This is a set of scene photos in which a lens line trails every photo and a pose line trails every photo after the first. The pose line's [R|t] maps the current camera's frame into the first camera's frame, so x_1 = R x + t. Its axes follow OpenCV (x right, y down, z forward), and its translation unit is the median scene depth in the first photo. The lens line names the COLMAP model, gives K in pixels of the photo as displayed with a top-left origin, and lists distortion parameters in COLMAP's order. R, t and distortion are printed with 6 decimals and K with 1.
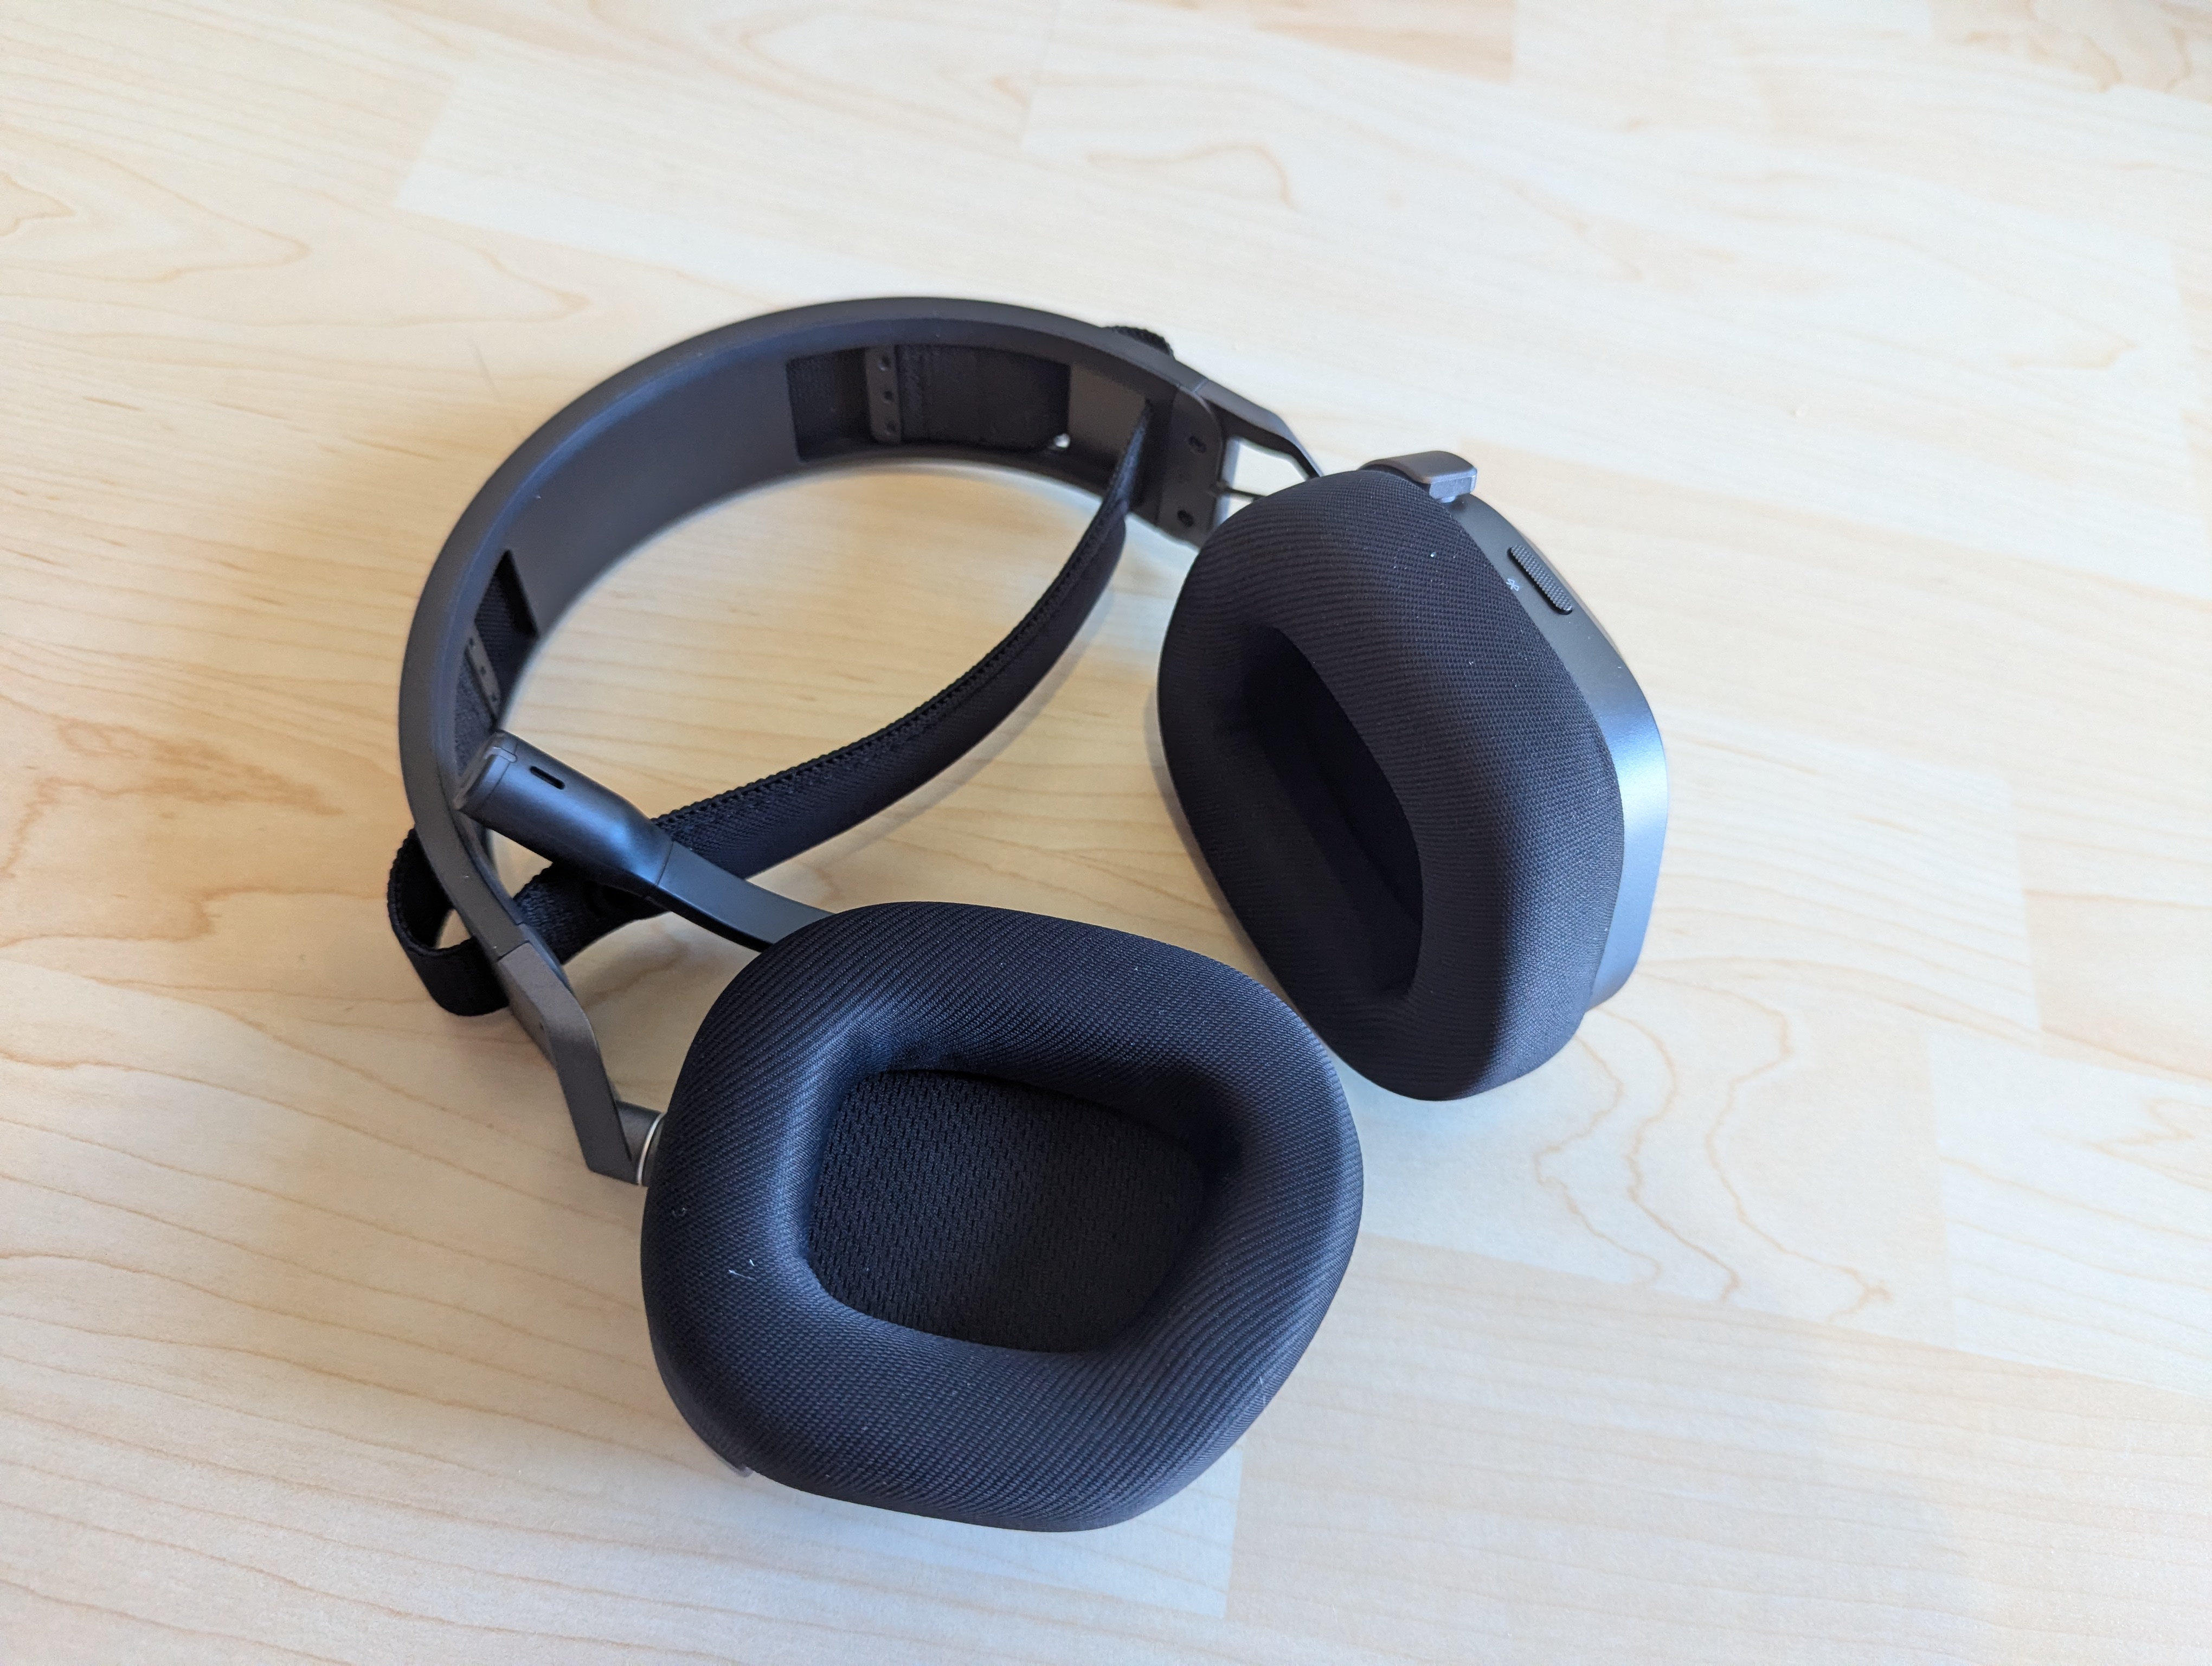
lens RADIAL K [[1646.8, 0, 1142.3], [0, 1646.8, 782.9], [0, 0, 1]] dist [0.041561, -0.077178]
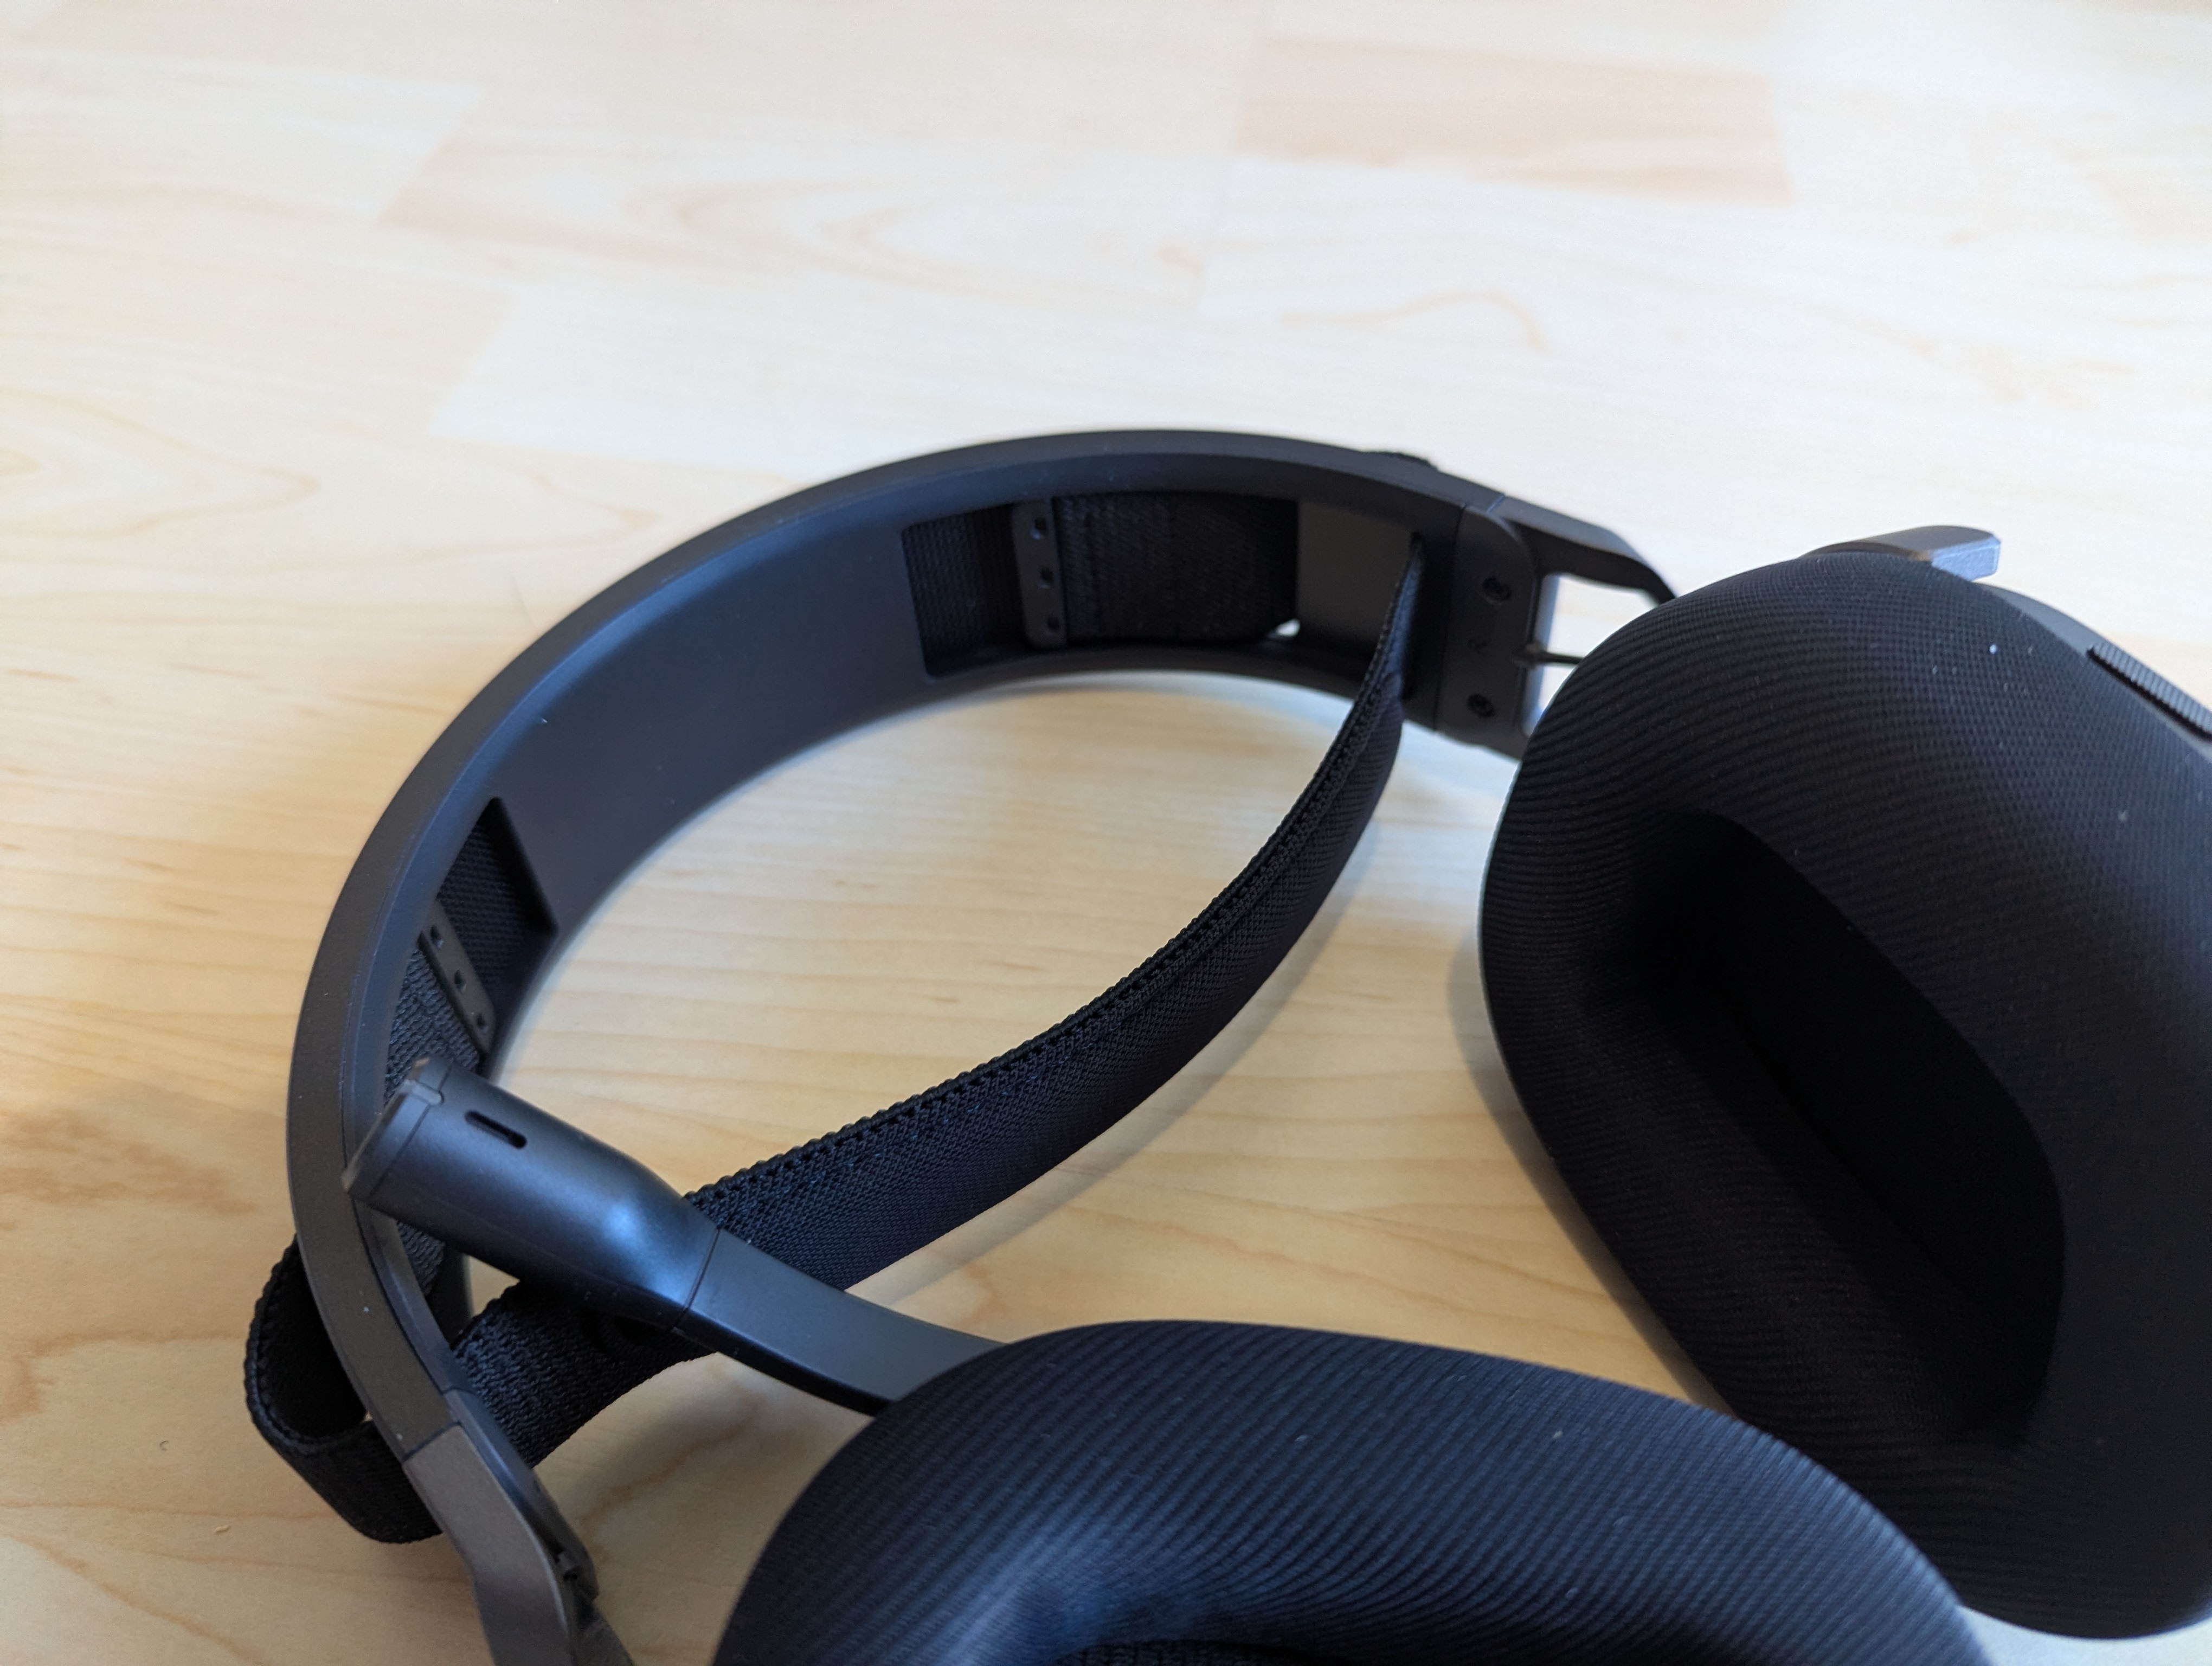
lens RADIAL K [[1934.4, 0, 1214.7], [0, 1934.4, 746.9], [0, 0, 1]] dist [-0.011220, -0.027164]
pose [[0.995587, -0.069428, -0.063143, -0.040017], [0.055861, 0.979062, -0.195749, 0.008929], [0.075411, 0.191358, 0.978619, 0.239823]]
